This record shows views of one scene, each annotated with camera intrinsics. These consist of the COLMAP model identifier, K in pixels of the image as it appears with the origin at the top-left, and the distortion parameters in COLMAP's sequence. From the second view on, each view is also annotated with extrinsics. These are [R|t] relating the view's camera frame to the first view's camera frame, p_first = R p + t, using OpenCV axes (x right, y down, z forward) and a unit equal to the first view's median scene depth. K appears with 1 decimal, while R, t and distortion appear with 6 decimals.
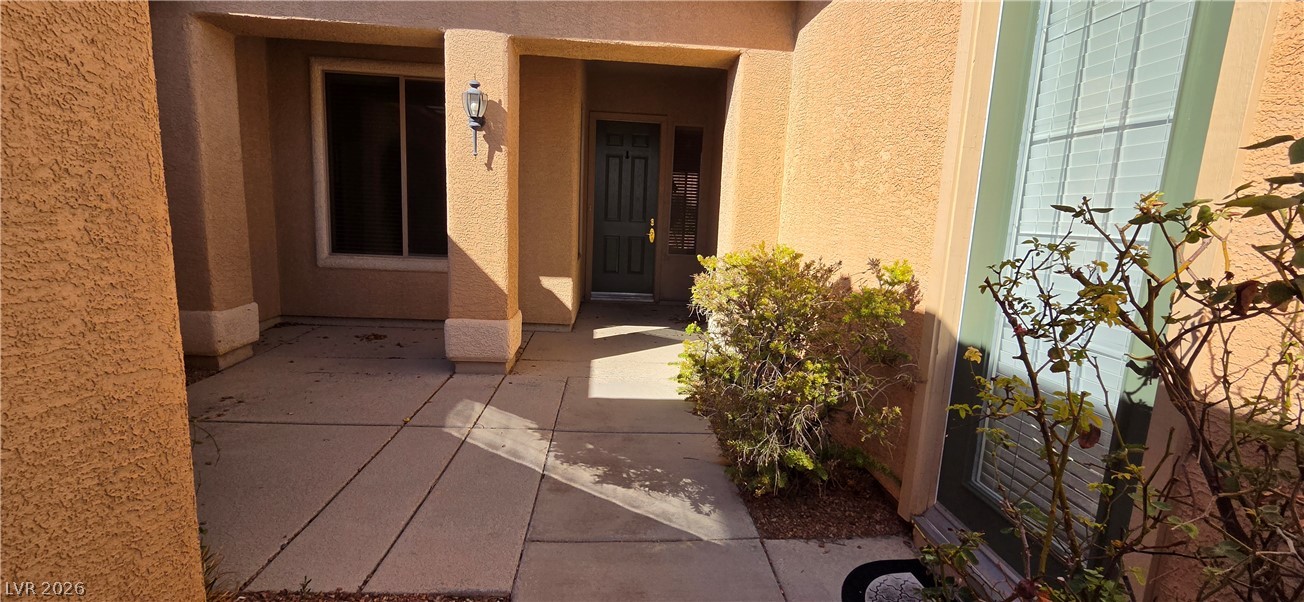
lens RADIAL K [[540.5, 0, 649.0], [0, 540.5, 299.4], [0, 0, 1]] dist [0.001668, 0.001431]
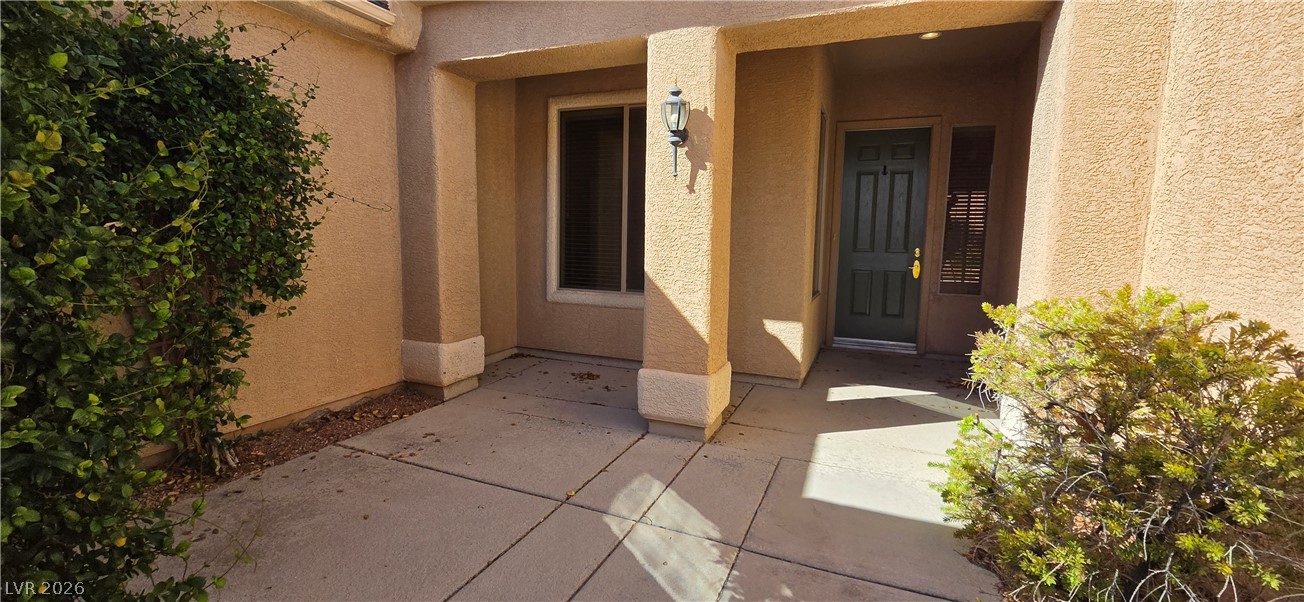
lens RADIAL K [[540.5, 0, 656.8], [0, 540.5, 295.8], [0, 0, 1]] dist [0.001668, 0.001431]
pose [[0.897796, 0.020597, -0.439929, 0.023270], [-0.049424, 0.997308, -0.054171, -0.033724], [0.437629, 0.070377, 0.896397, 0.238544]]
